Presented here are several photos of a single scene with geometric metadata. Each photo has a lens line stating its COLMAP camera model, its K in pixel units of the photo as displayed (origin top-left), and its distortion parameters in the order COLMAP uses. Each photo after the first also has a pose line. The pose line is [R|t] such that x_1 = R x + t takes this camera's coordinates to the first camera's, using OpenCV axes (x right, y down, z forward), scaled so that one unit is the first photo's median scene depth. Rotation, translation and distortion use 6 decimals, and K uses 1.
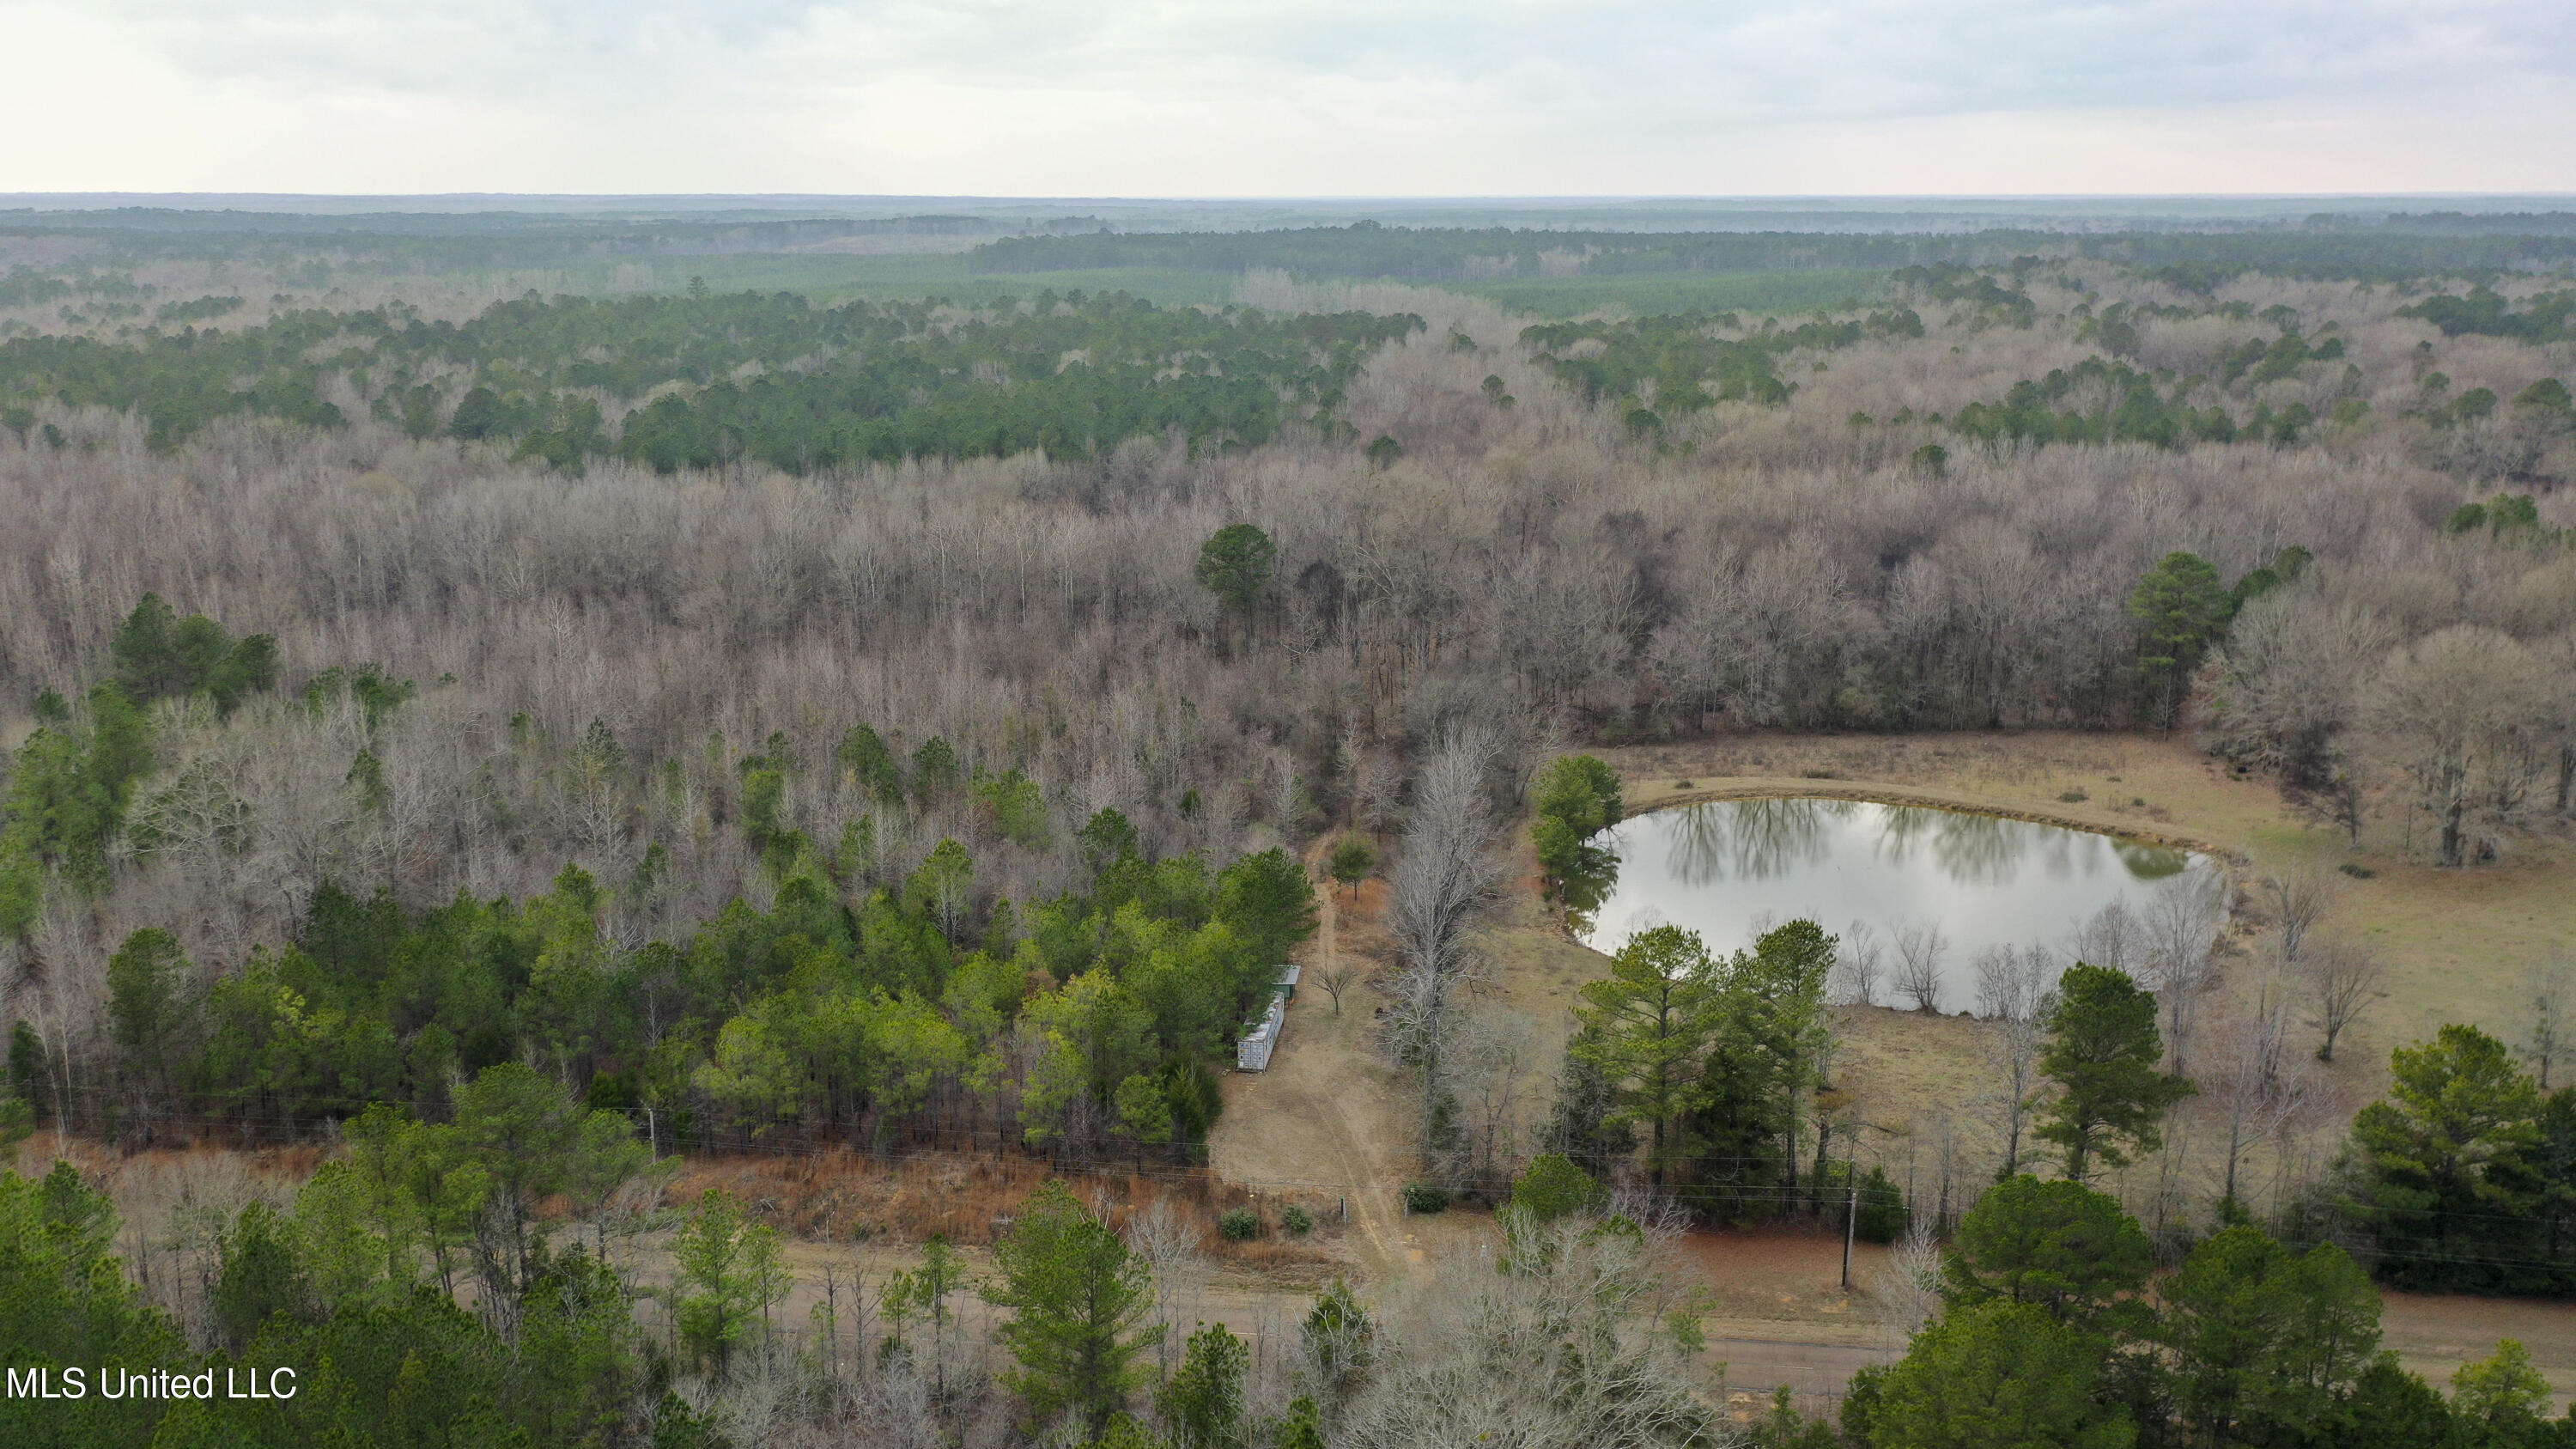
lens RADIAL K [[2133.7, 0, 1288.0], [0, 2133.7, 724.5], [0, 0, 1]] dist [0.036323, -0.001272]
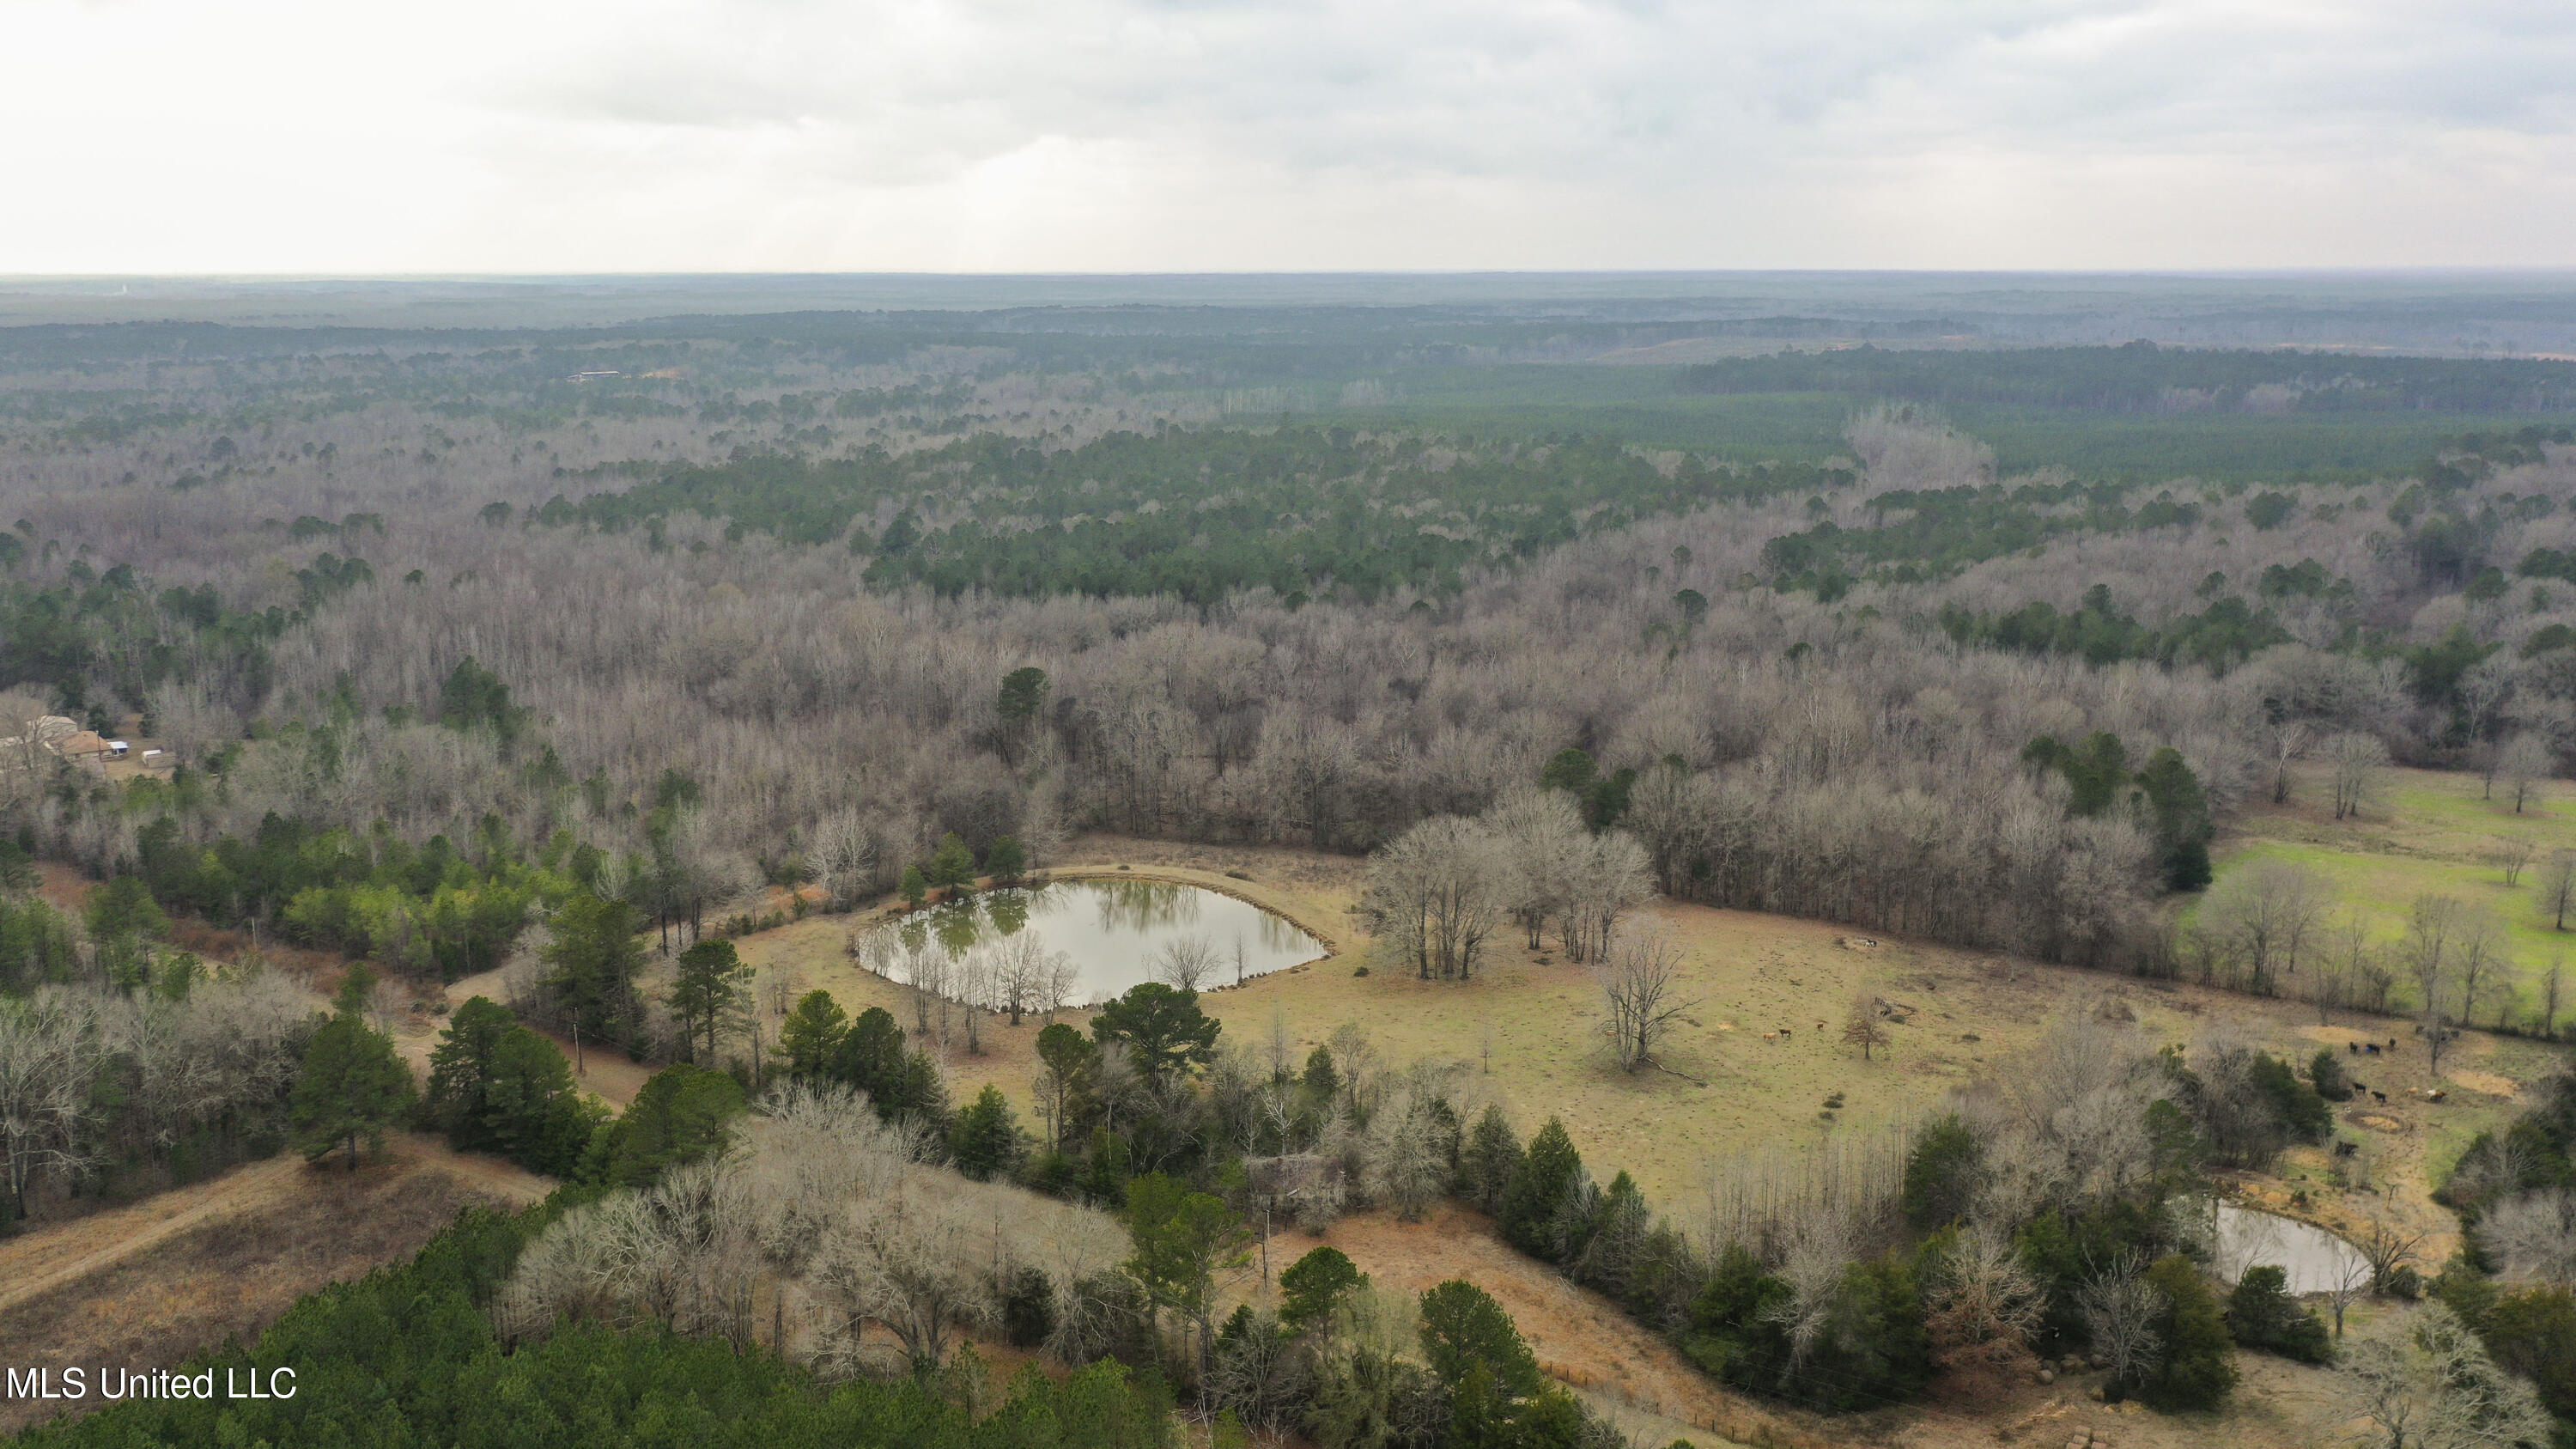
lens RADIAL K [[2111.9, 0, 1264.8], [0, 2111.9, 731.0], [0, 0, 1]] dist [0.039526, 0.002408]
pose [[0.883902, 0.098154, -0.457255, 0.907987], [-0.112306, 0.993666, -0.003795, -0.065769], [0.453987, 0.054707, 0.889327, -0.226075]]
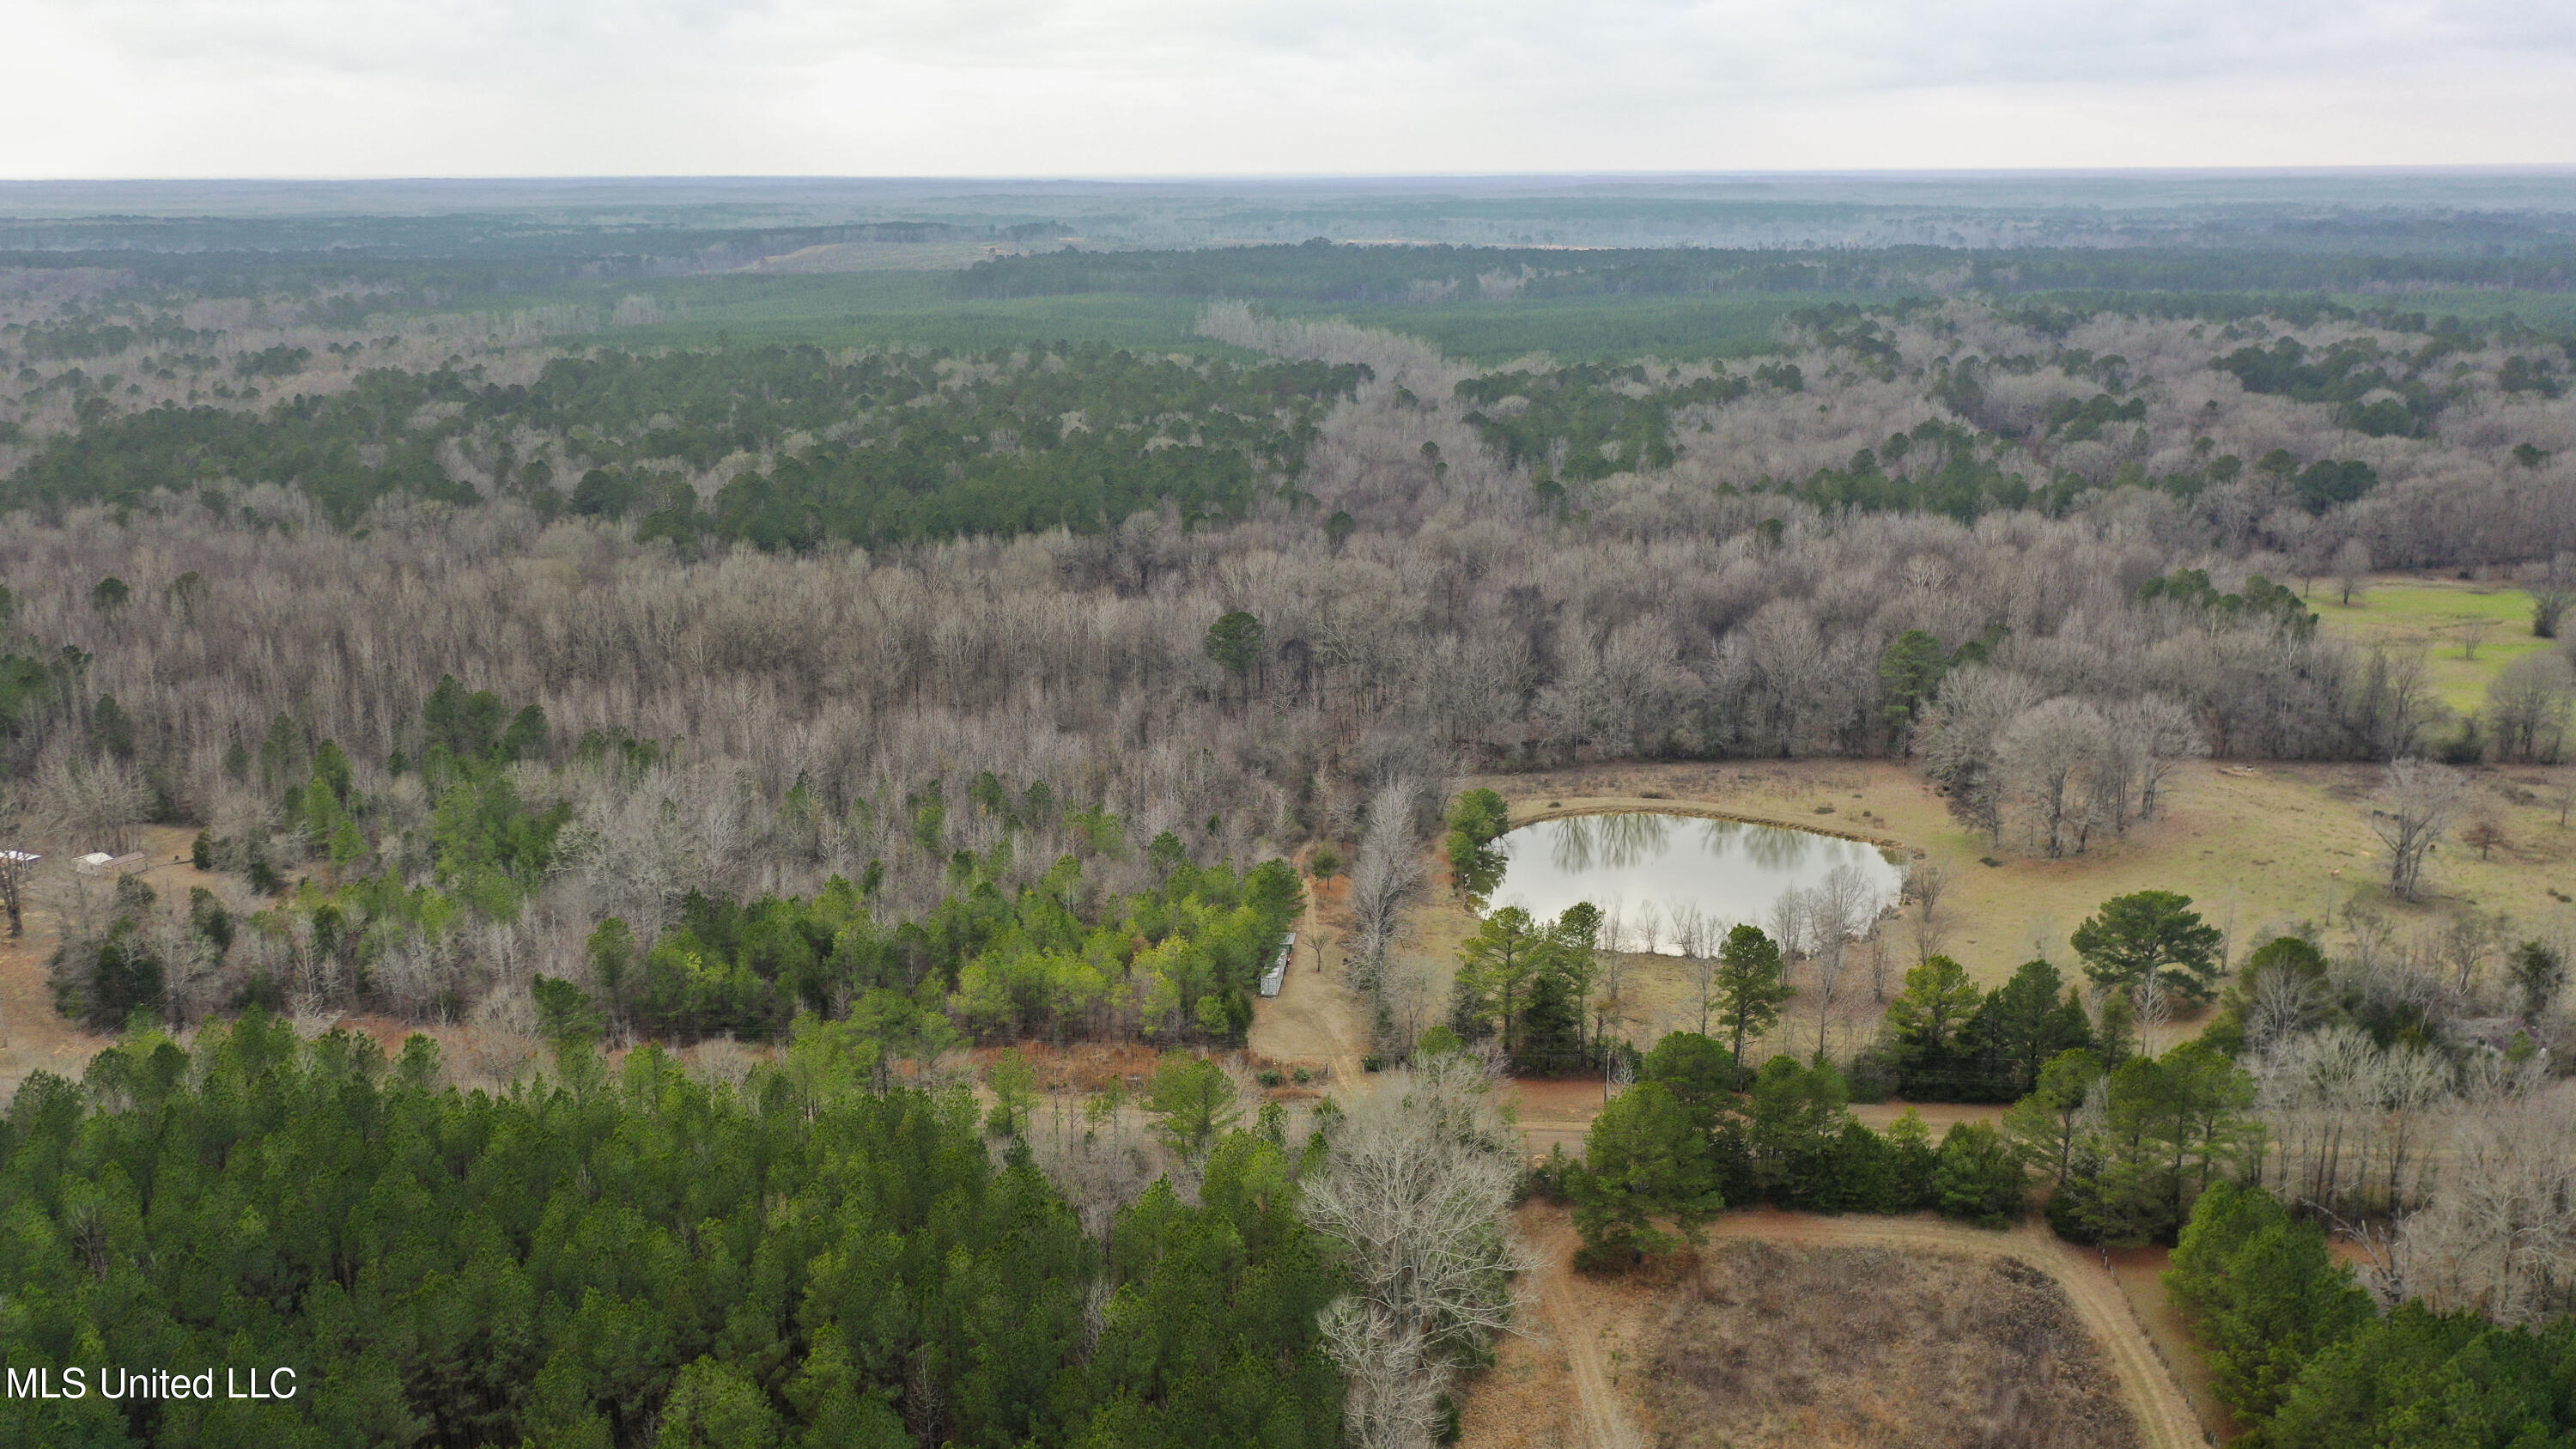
lens RADIAL K [[2111.9, 0, 1264.8], [0, 2111.9, 731.0], [0, 0, 1]] dist [0.039526, 0.002408]
pose [[0.999882, -0.011725, 0.009950, -0.019263], [0.011588, 0.999838, 0.013765, -0.036721], [-0.010110, -0.013648, 0.999856, -0.354430]]
